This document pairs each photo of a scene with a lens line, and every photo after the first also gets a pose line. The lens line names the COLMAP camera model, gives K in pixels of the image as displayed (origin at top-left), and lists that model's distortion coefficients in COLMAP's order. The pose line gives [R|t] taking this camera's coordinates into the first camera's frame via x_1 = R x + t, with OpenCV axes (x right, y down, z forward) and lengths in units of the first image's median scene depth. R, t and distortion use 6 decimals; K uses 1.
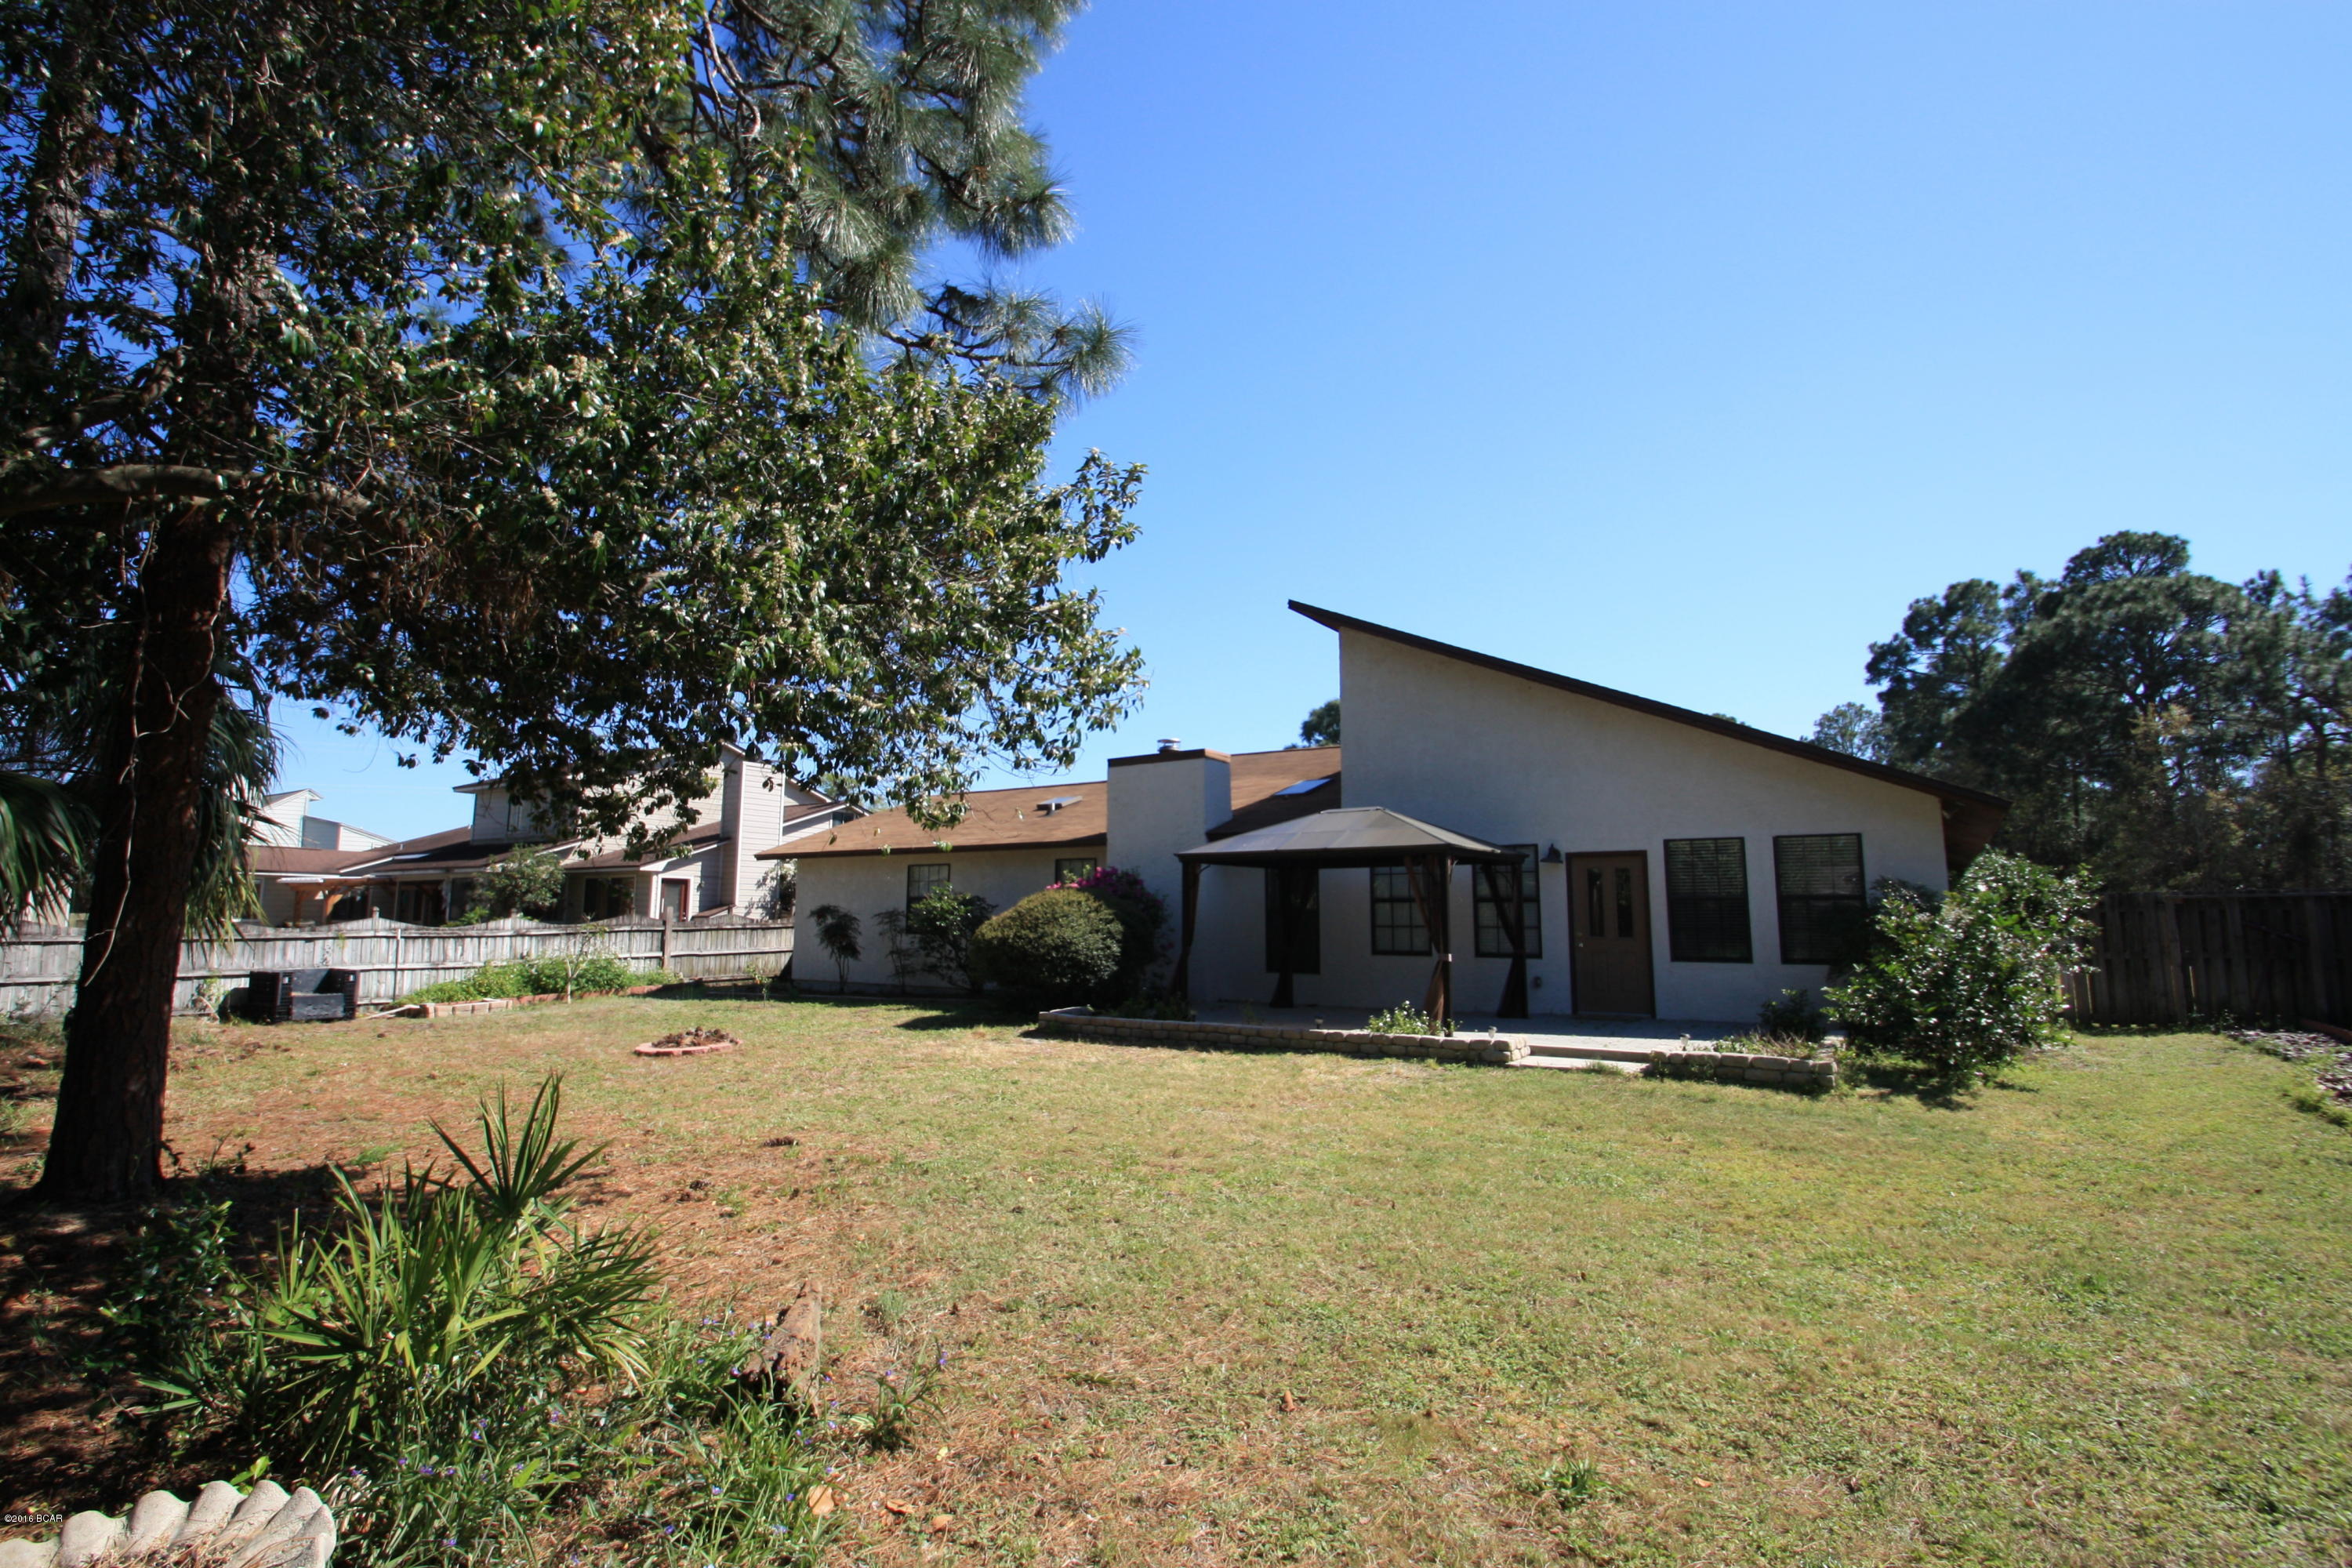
lens RADIAL K [[1128.8, 0, 1176.0], [0, 1128.8, 784.0], [0, 0, 1]] dist [0.001660, -0.013405]
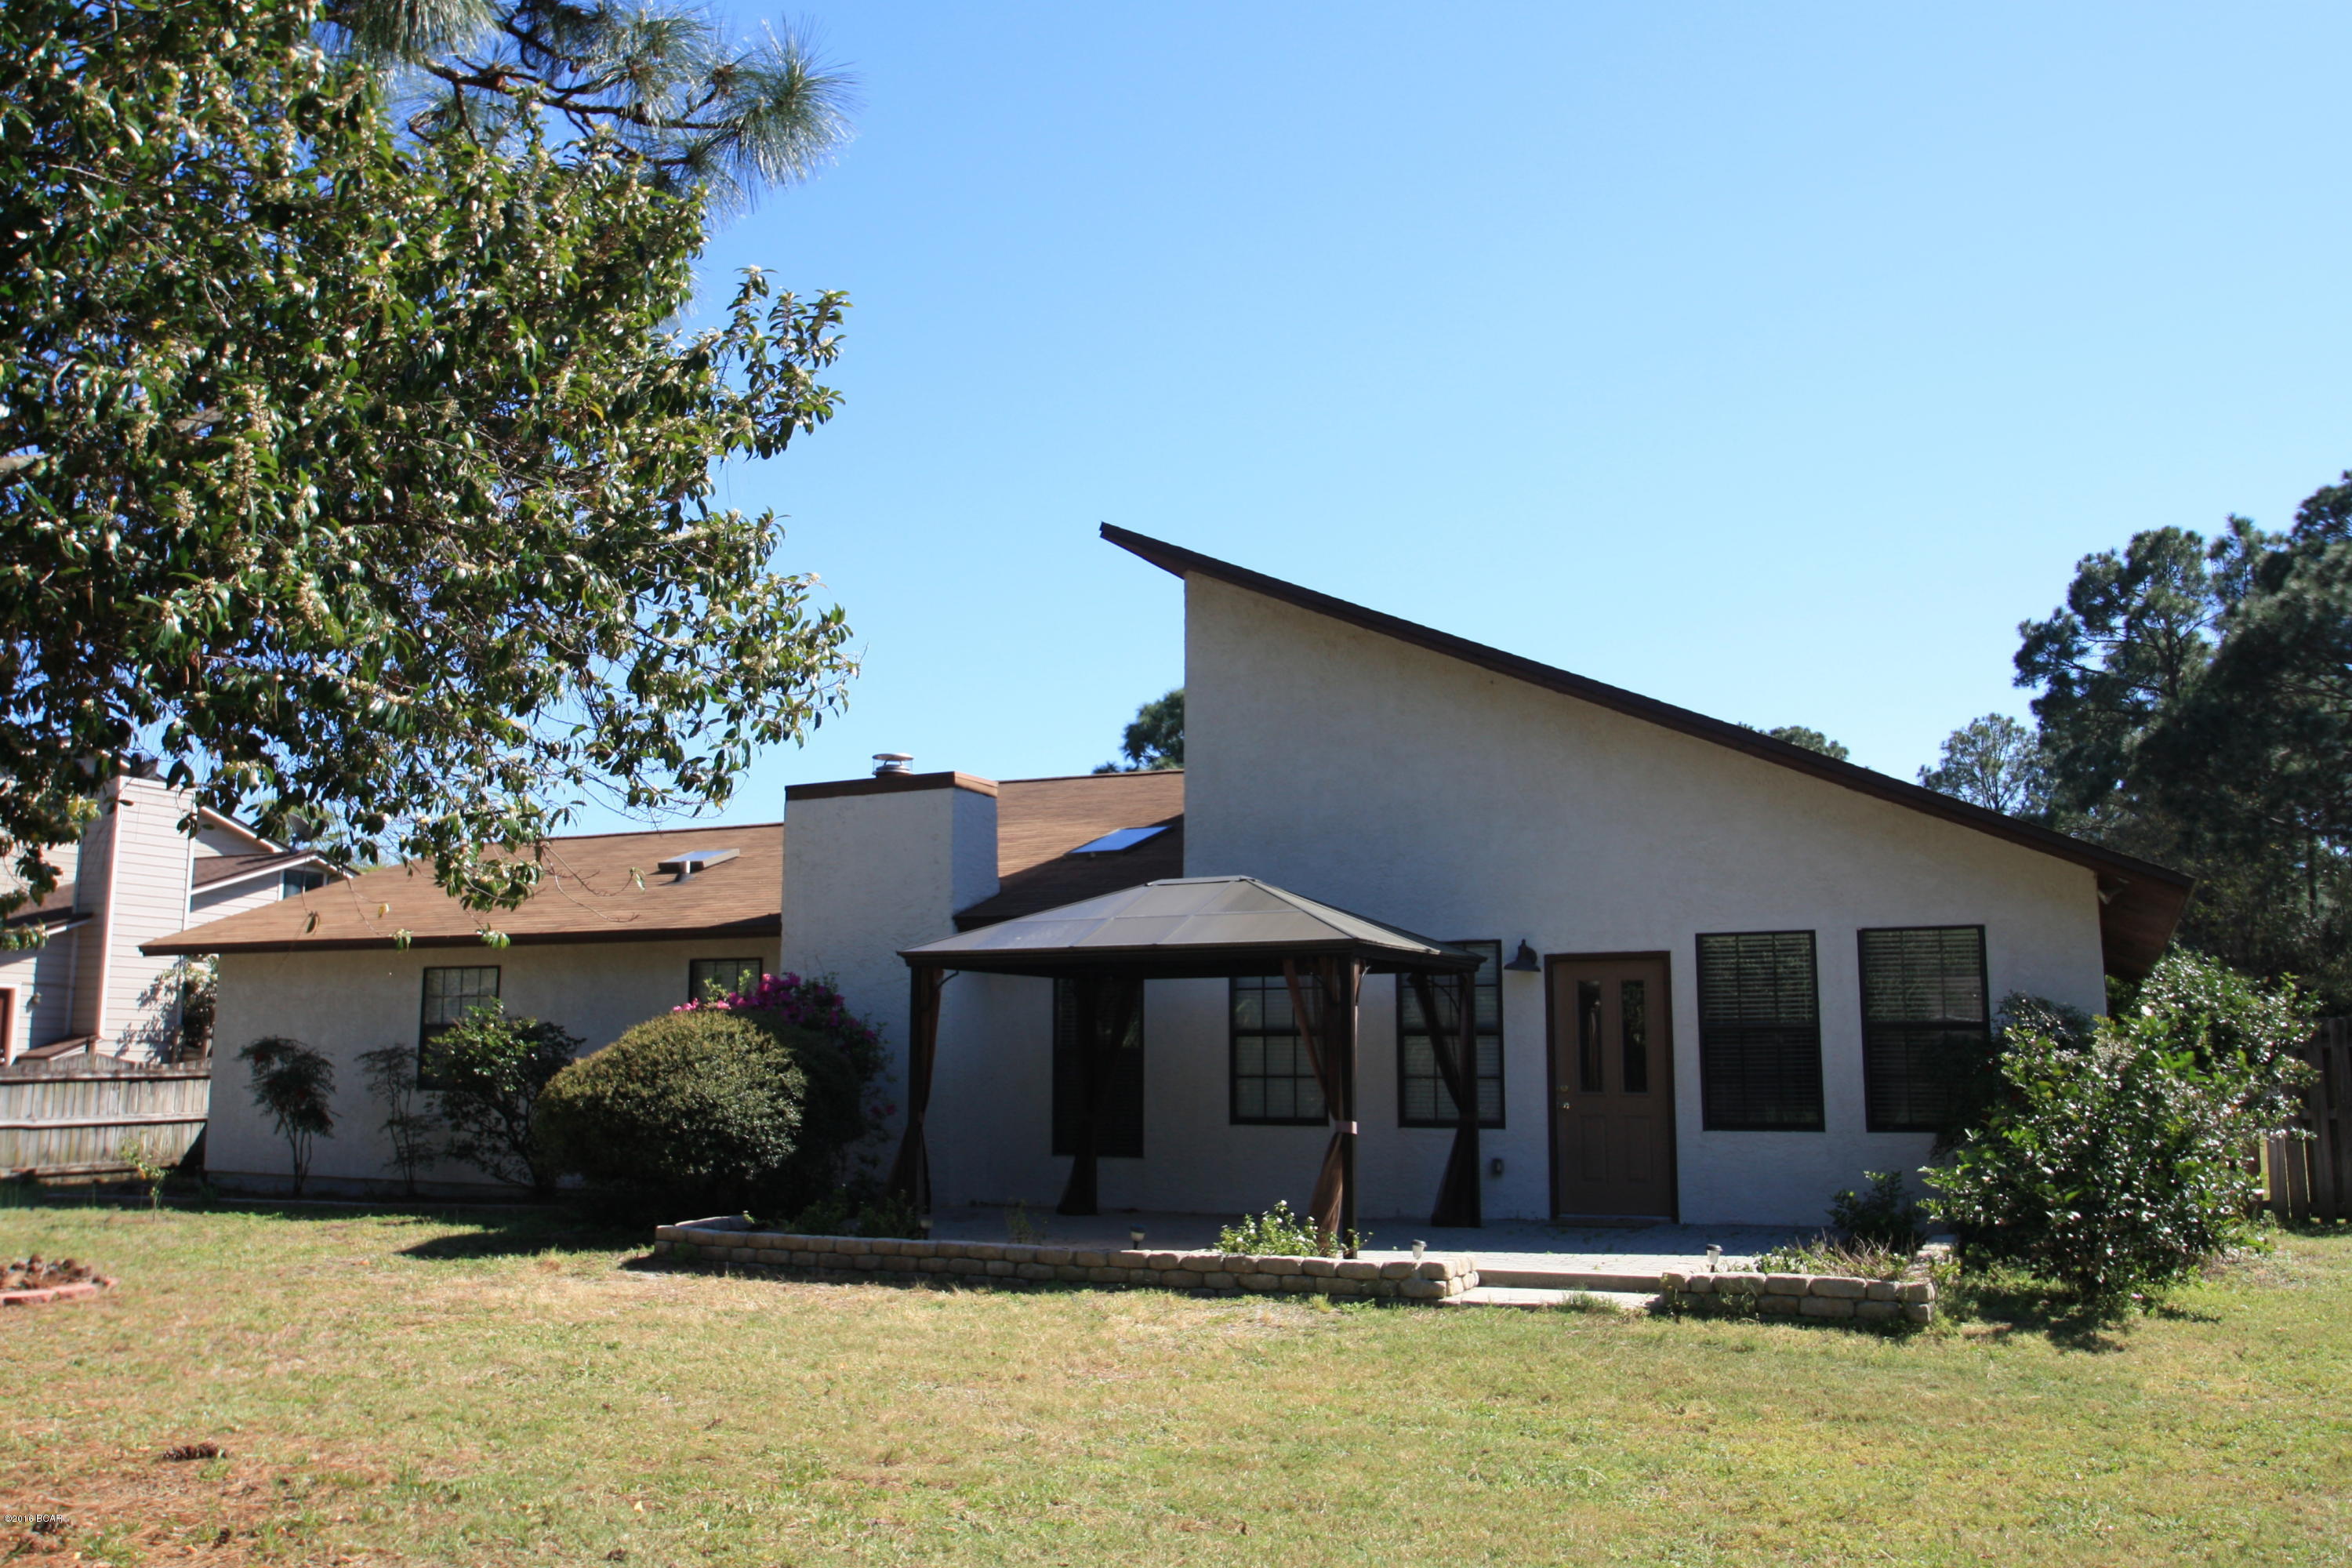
lens RADIAL K [[2008.5, 0, 1172.4], [0, 2008.5, 745.5], [0, 0, 1]] dist [-0.053677, 0.016861]
pose [[0.991417, 0.019246, 0.129310, 0.003859], [-0.014067, 0.999066, -0.040847, -0.005449], [-0.129976, 0.038677, 0.990763, -0.060581]]
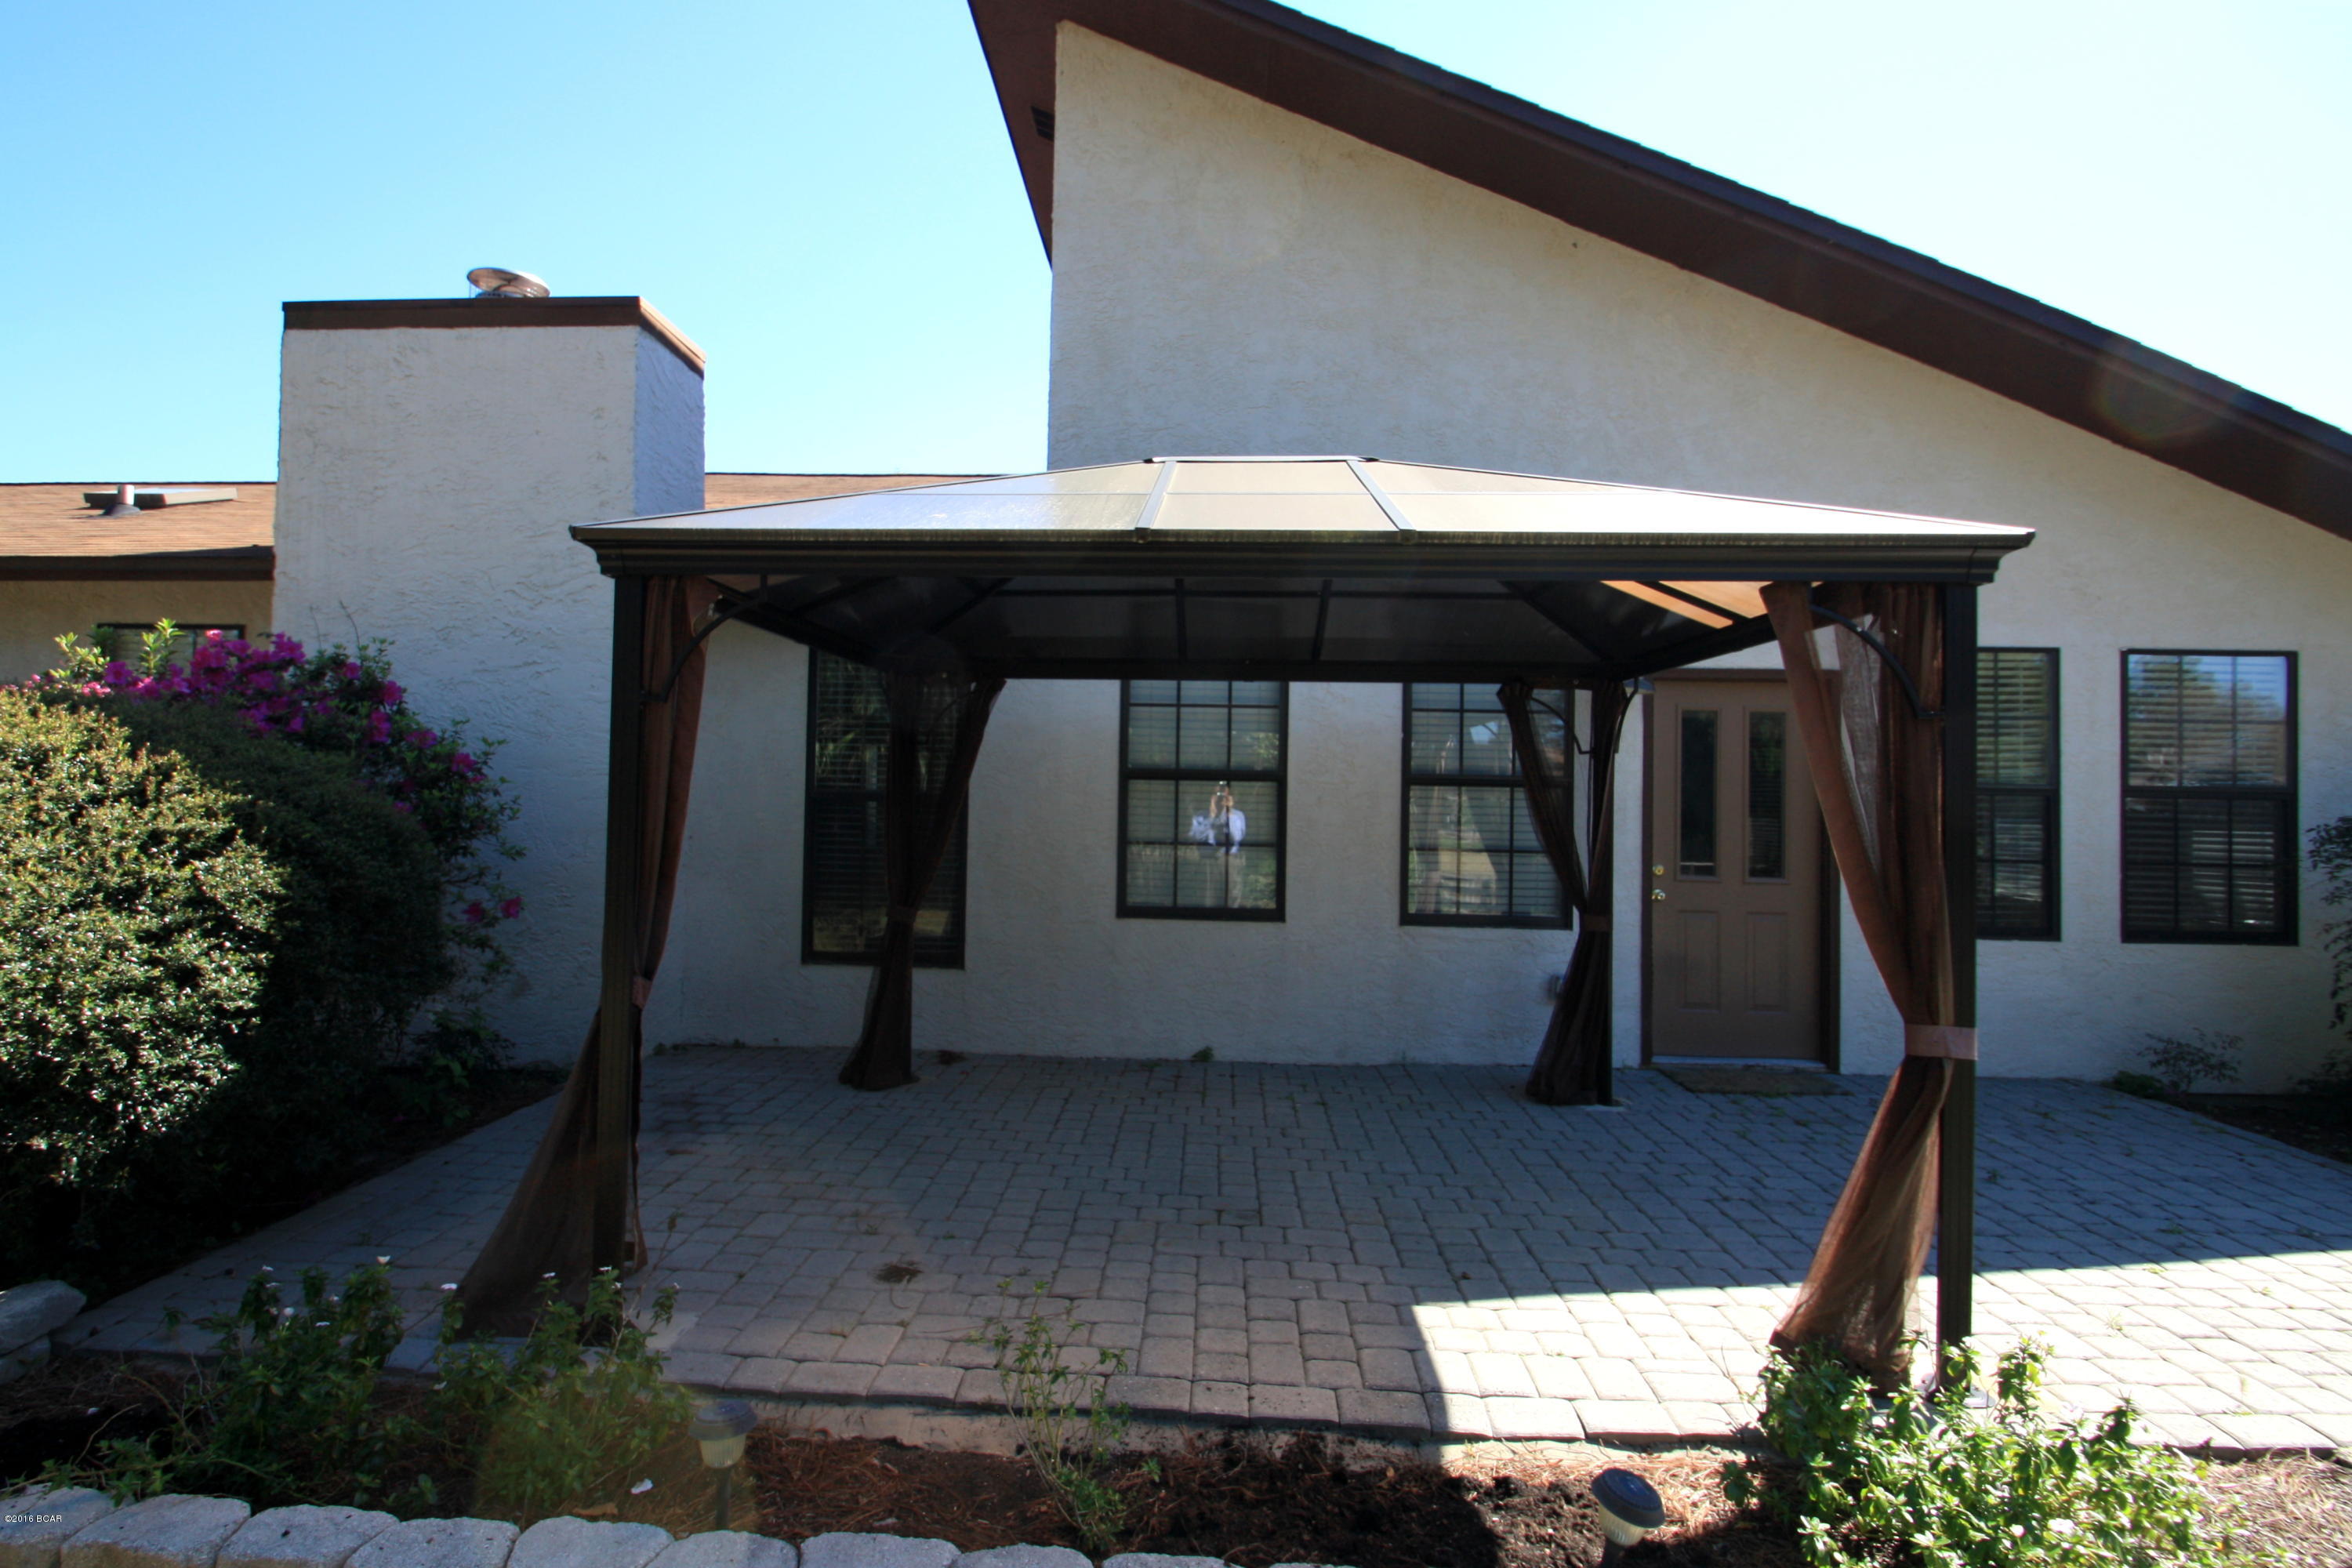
lens RADIAL K [[1110.2, 0, 1099.7], [0, 1110.2, 762.8], [0, 0, 1]] dist [0.001050, 0.000028]
pose [[0.866946, 0.026539, 0.497695, -0.019847], [-0.074715, 0.994217, 0.077132, 0.089673], [-0.492770, -0.104054, 0.863916, 0.856426]]
